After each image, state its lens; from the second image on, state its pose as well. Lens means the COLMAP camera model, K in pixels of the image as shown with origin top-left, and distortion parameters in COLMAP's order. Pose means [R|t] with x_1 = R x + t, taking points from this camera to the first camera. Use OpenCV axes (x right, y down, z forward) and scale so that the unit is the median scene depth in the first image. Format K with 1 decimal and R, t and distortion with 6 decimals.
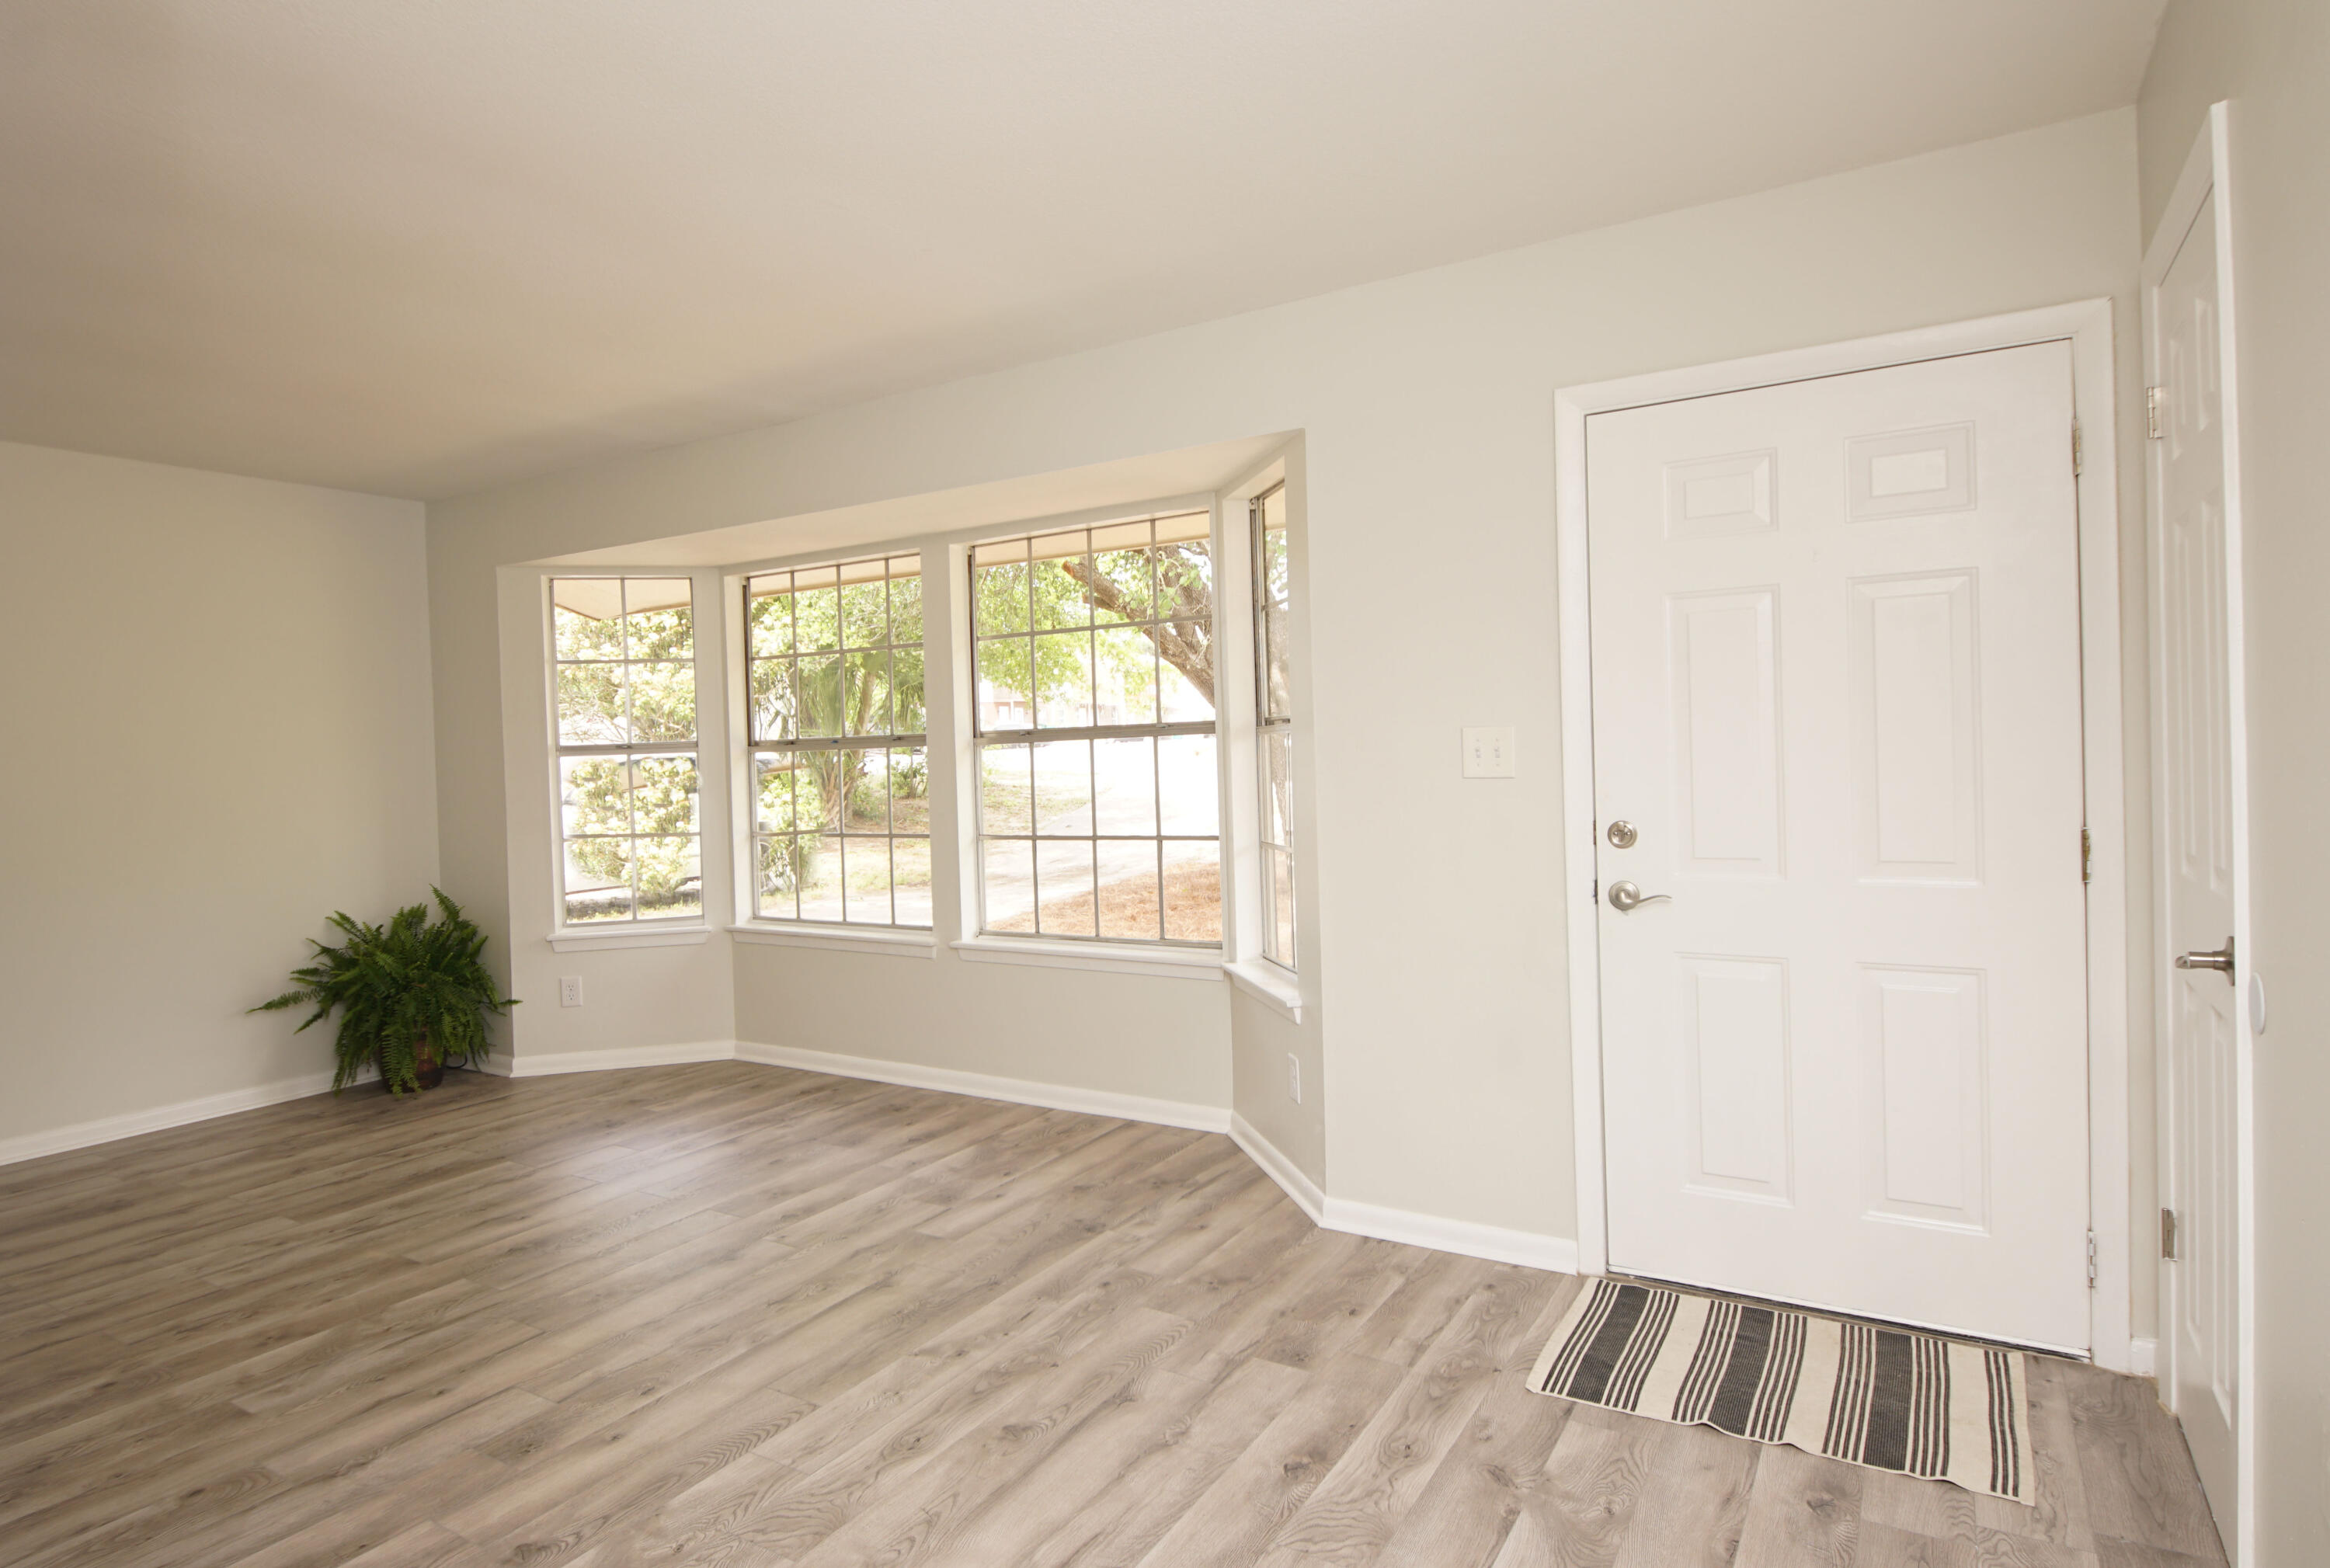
lens RADIAL K [[1267.4, 0, 1127.7], [0, 1267.4, 775.6], [0, 0, 1]] dist [0.031995, -0.028389]
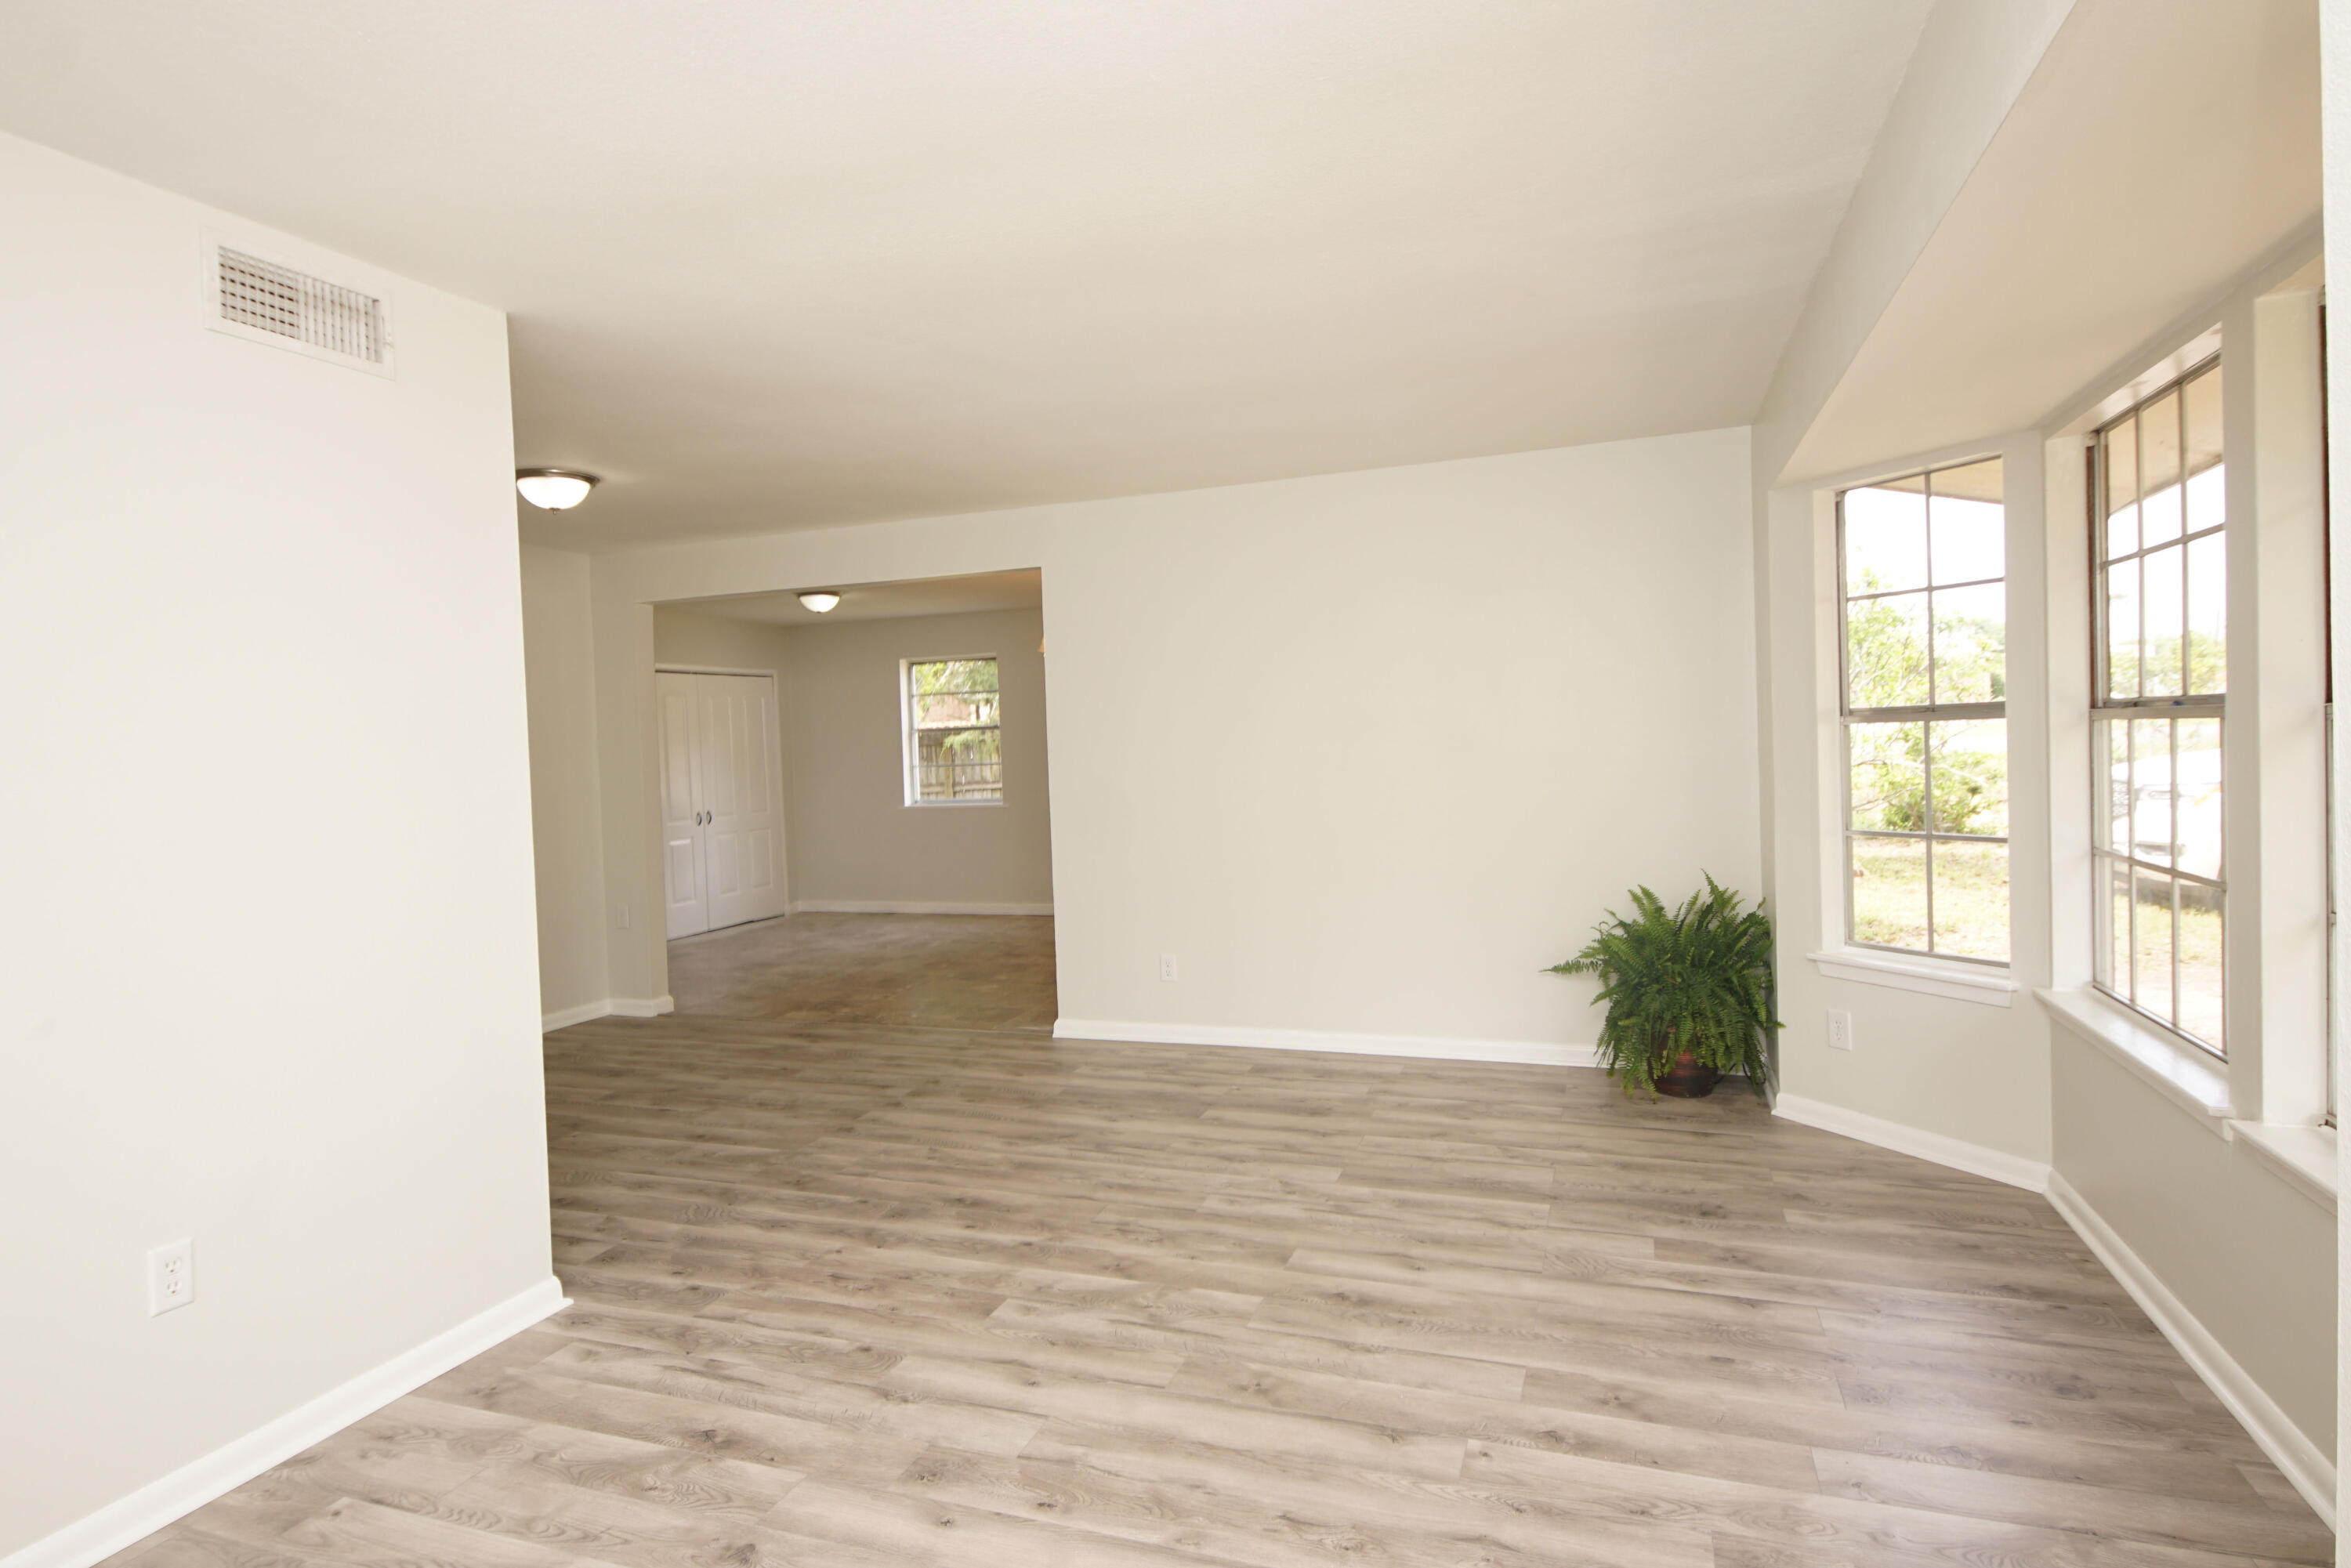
lens RADIAL K [[1258.8, 0, 1149.7], [0, 1258.8, 773.6], [0, 0, 1]] dist [0.041211, -0.039624]
pose [[0.202650, 0.047611, -0.978093, 0.352230], [0.010667, 0.998651, 0.050821, -0.044894], [0.979193, -0.020733, 0.201869, 0.692104]]
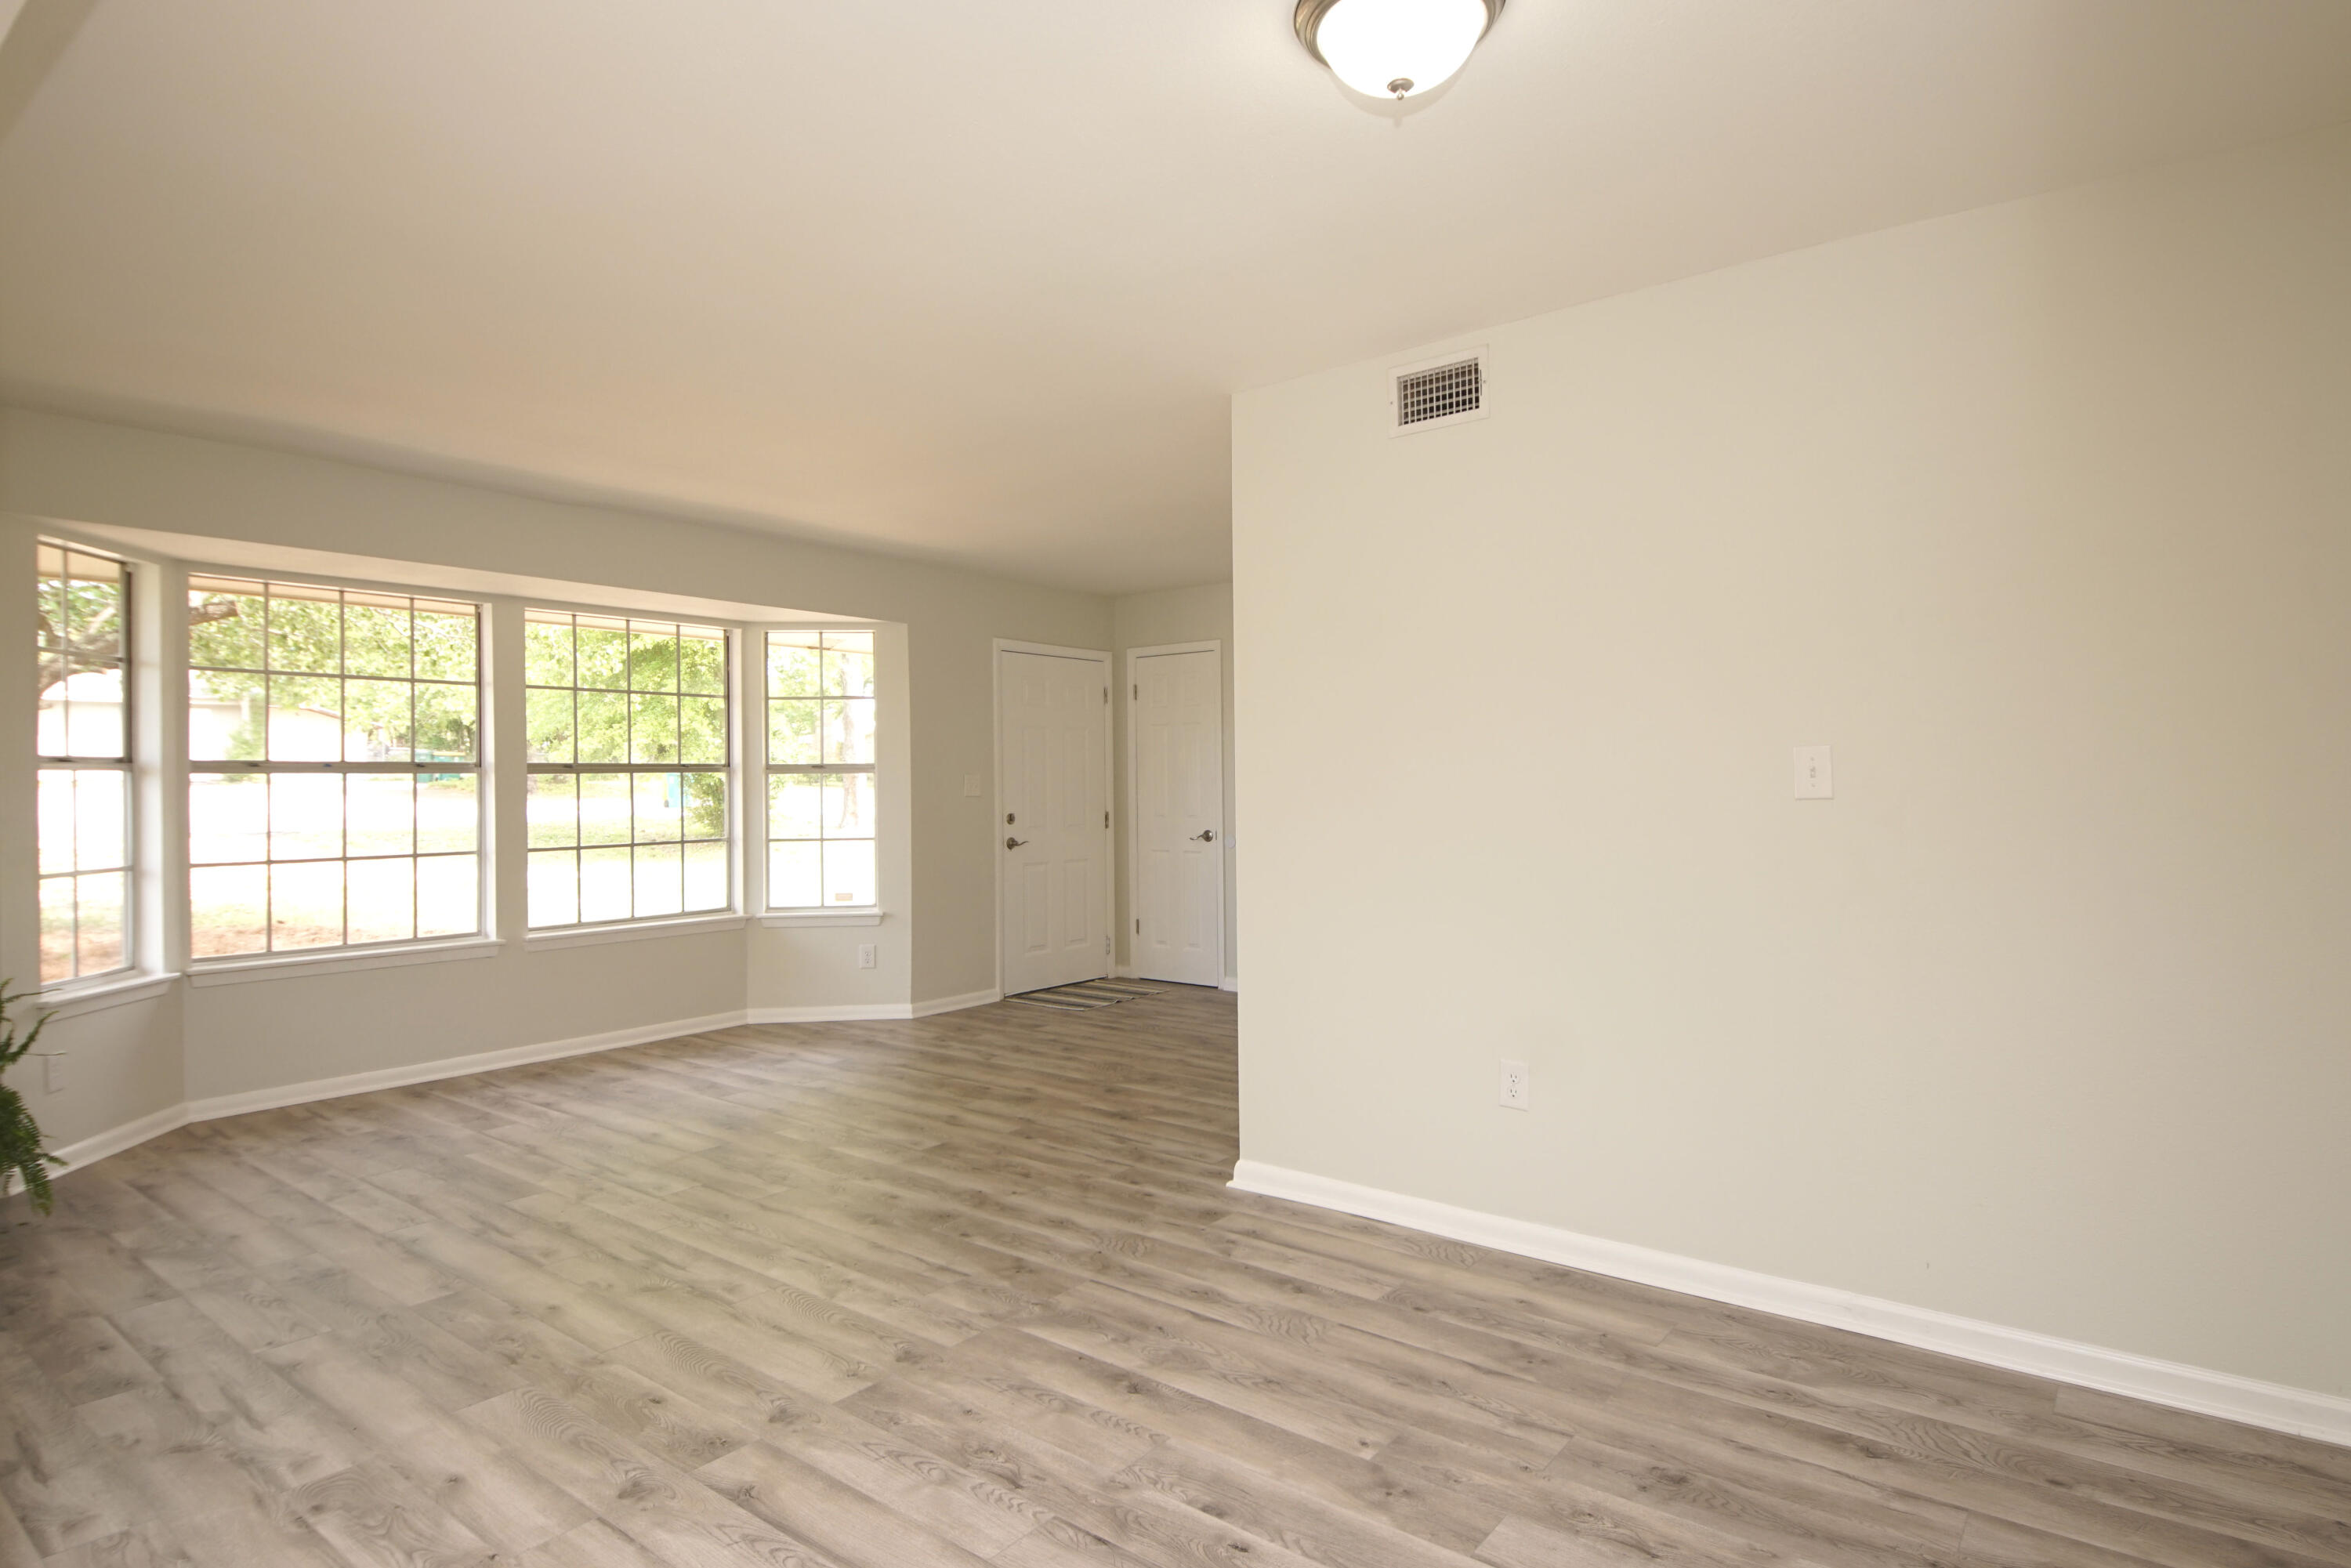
lens RADIAL K [[1258.8, 0, 1149.7], [0, 1258.8, 773.6], [0, 0, 1]] dist [0.041211, -0.039624]
pose [[0.115224, 0.038098, 0.992609, -1.784866], [0.026087, 0.998804, -0.041364, 0.058319], [-0.992997, 0.030660, 0.114092, 0.385428]]
